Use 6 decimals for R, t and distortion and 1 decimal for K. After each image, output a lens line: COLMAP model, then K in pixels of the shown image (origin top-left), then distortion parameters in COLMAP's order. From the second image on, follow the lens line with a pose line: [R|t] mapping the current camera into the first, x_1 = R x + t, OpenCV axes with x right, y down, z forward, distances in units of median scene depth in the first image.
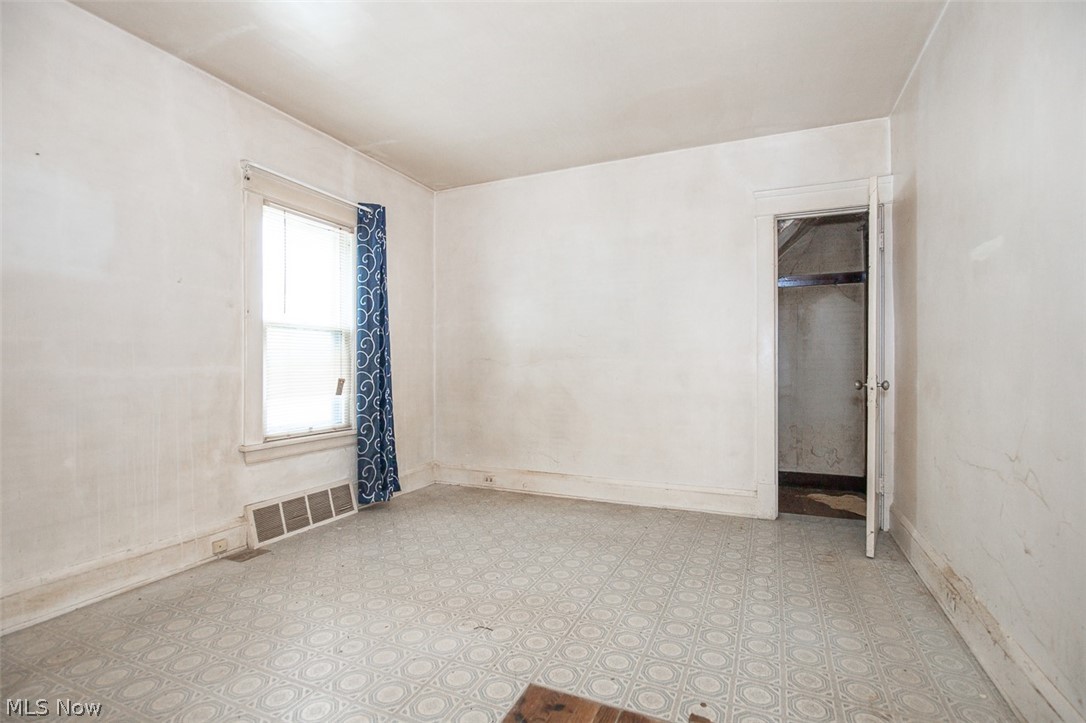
lens RADIAL K [[498.9, 0, 542.5], [0, 498.9, 359.8], [0, 0, 1]] dist [-0.015165, 0.006007]
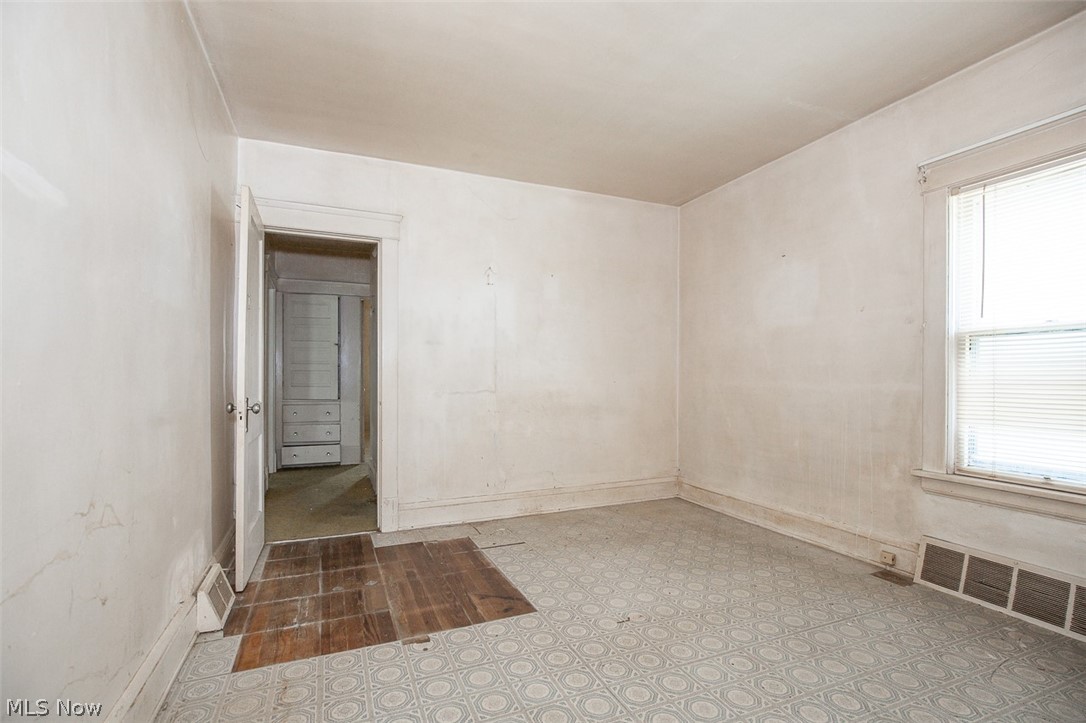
lens RADIAL K [[498.9, 0, 542.5], [0, 498.9, 373.3], [0, 0, 1]] dist [-0.015165, 0.006007]
pose [[-0.670099, -0.006536, -0.742243, 0.604499], [0.004044, 0.999914, -0.012456, 0.001189], [0.742261, -0.011349, -0.670015, 1.172432]]
